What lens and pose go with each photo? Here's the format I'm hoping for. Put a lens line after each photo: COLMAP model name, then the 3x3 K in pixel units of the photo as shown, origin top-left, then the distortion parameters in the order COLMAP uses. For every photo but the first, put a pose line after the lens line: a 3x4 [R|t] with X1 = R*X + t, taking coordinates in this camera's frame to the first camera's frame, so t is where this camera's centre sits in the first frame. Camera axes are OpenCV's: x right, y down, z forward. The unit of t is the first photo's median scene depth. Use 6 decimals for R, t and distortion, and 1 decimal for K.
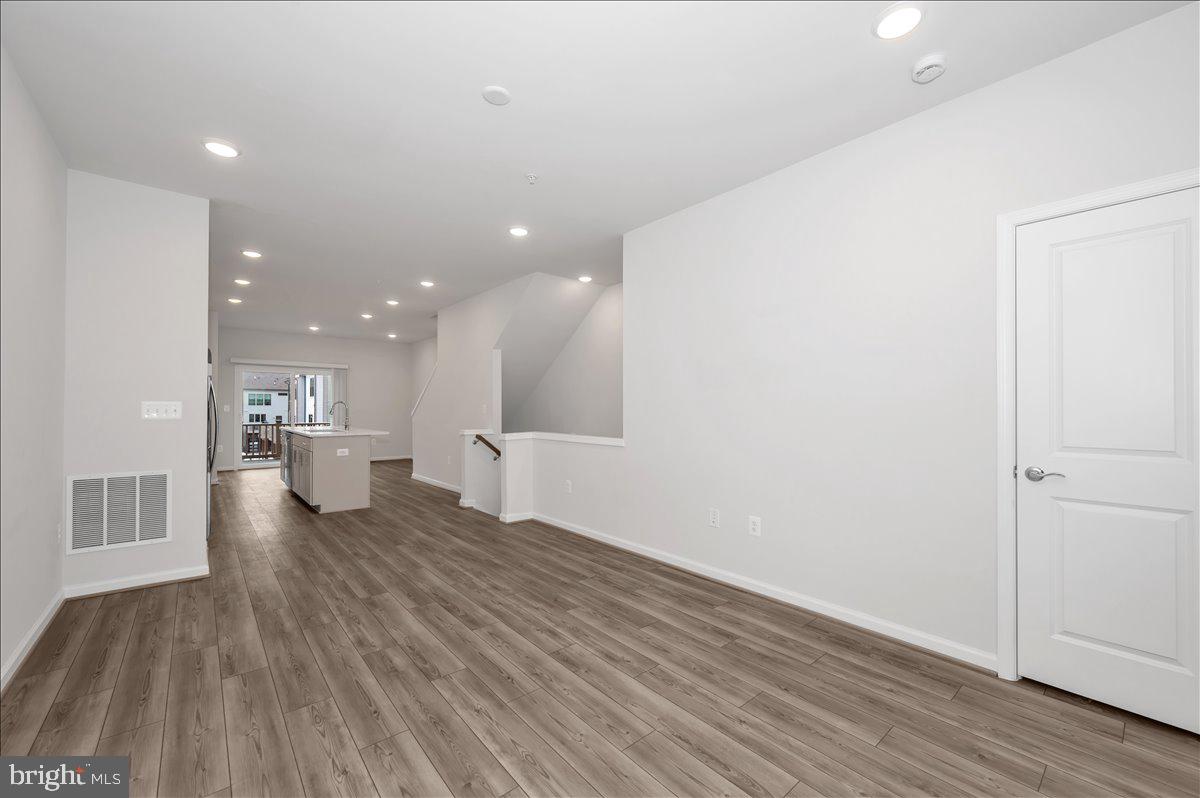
lens RADIAL K [[479.9, 0, 593.2], [0, 479.9, 404.2], [0, 0, 1]] dist [0.000740, 0.000070]
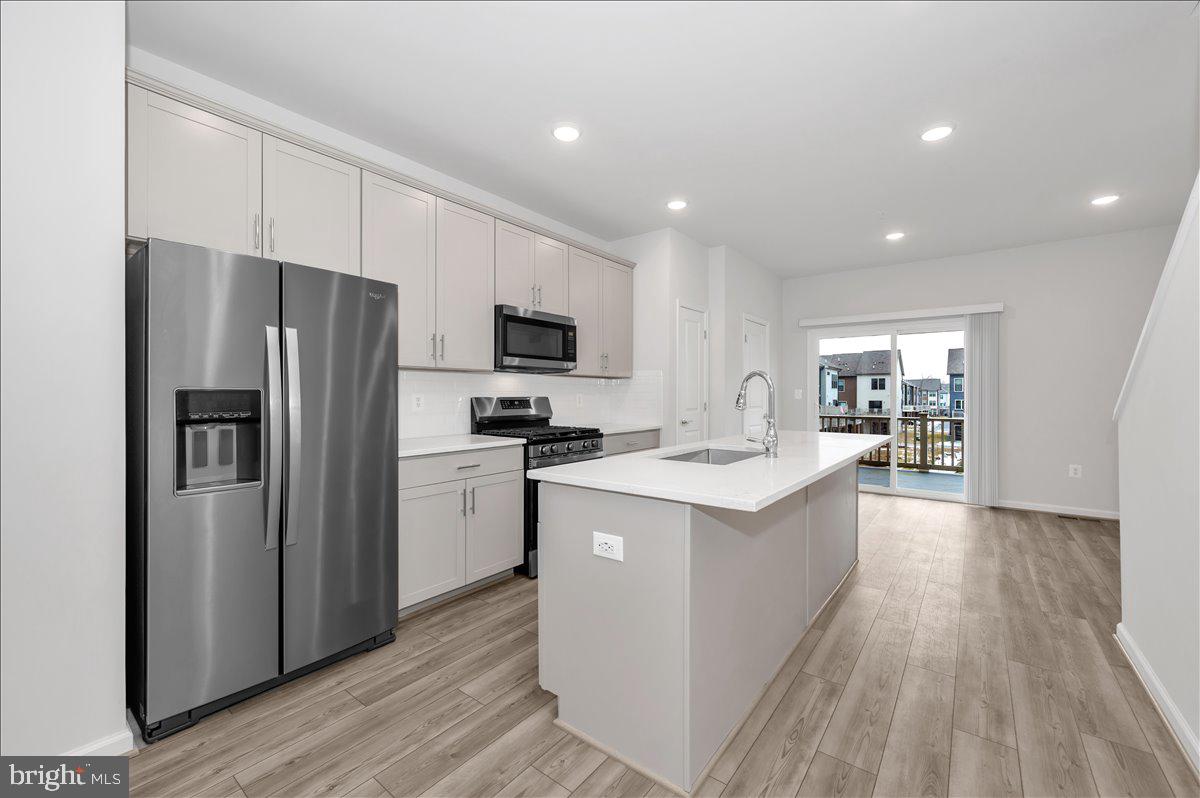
lens RADIAL K [[479.9, 0, 604.8], [0, 479.9, 396.4], [0, 0, 1]] dist [0.000740, 0.000070]
pose [[0.223588, -0.000341, -0.974684, -0.021185], [0.009604, 0.999952, 0.001853, 0.001042], [0.974636, -0.009775, 0.223580, 0.079530]]
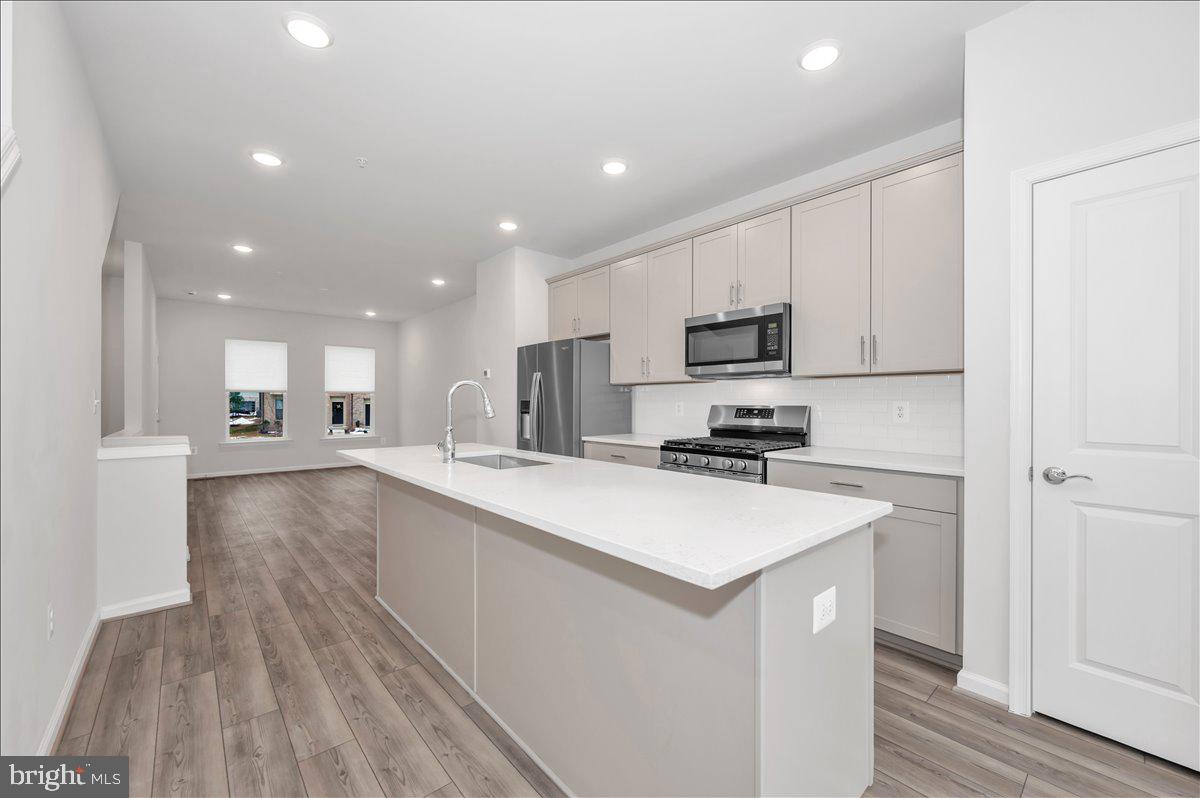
lens RADIAL K [[479.9, 0, 602.1], [0, 479.9, 403.1], [0, 0, 1]] dist [0.000740, 0.000070]
pose [[-0.999509, -0.004692, -0.030967, -0.060128], [-0.004465, 0.999963, -0.007395, 0.001315], [0.031001, -0.007253, -0.999493, 0.132210]]
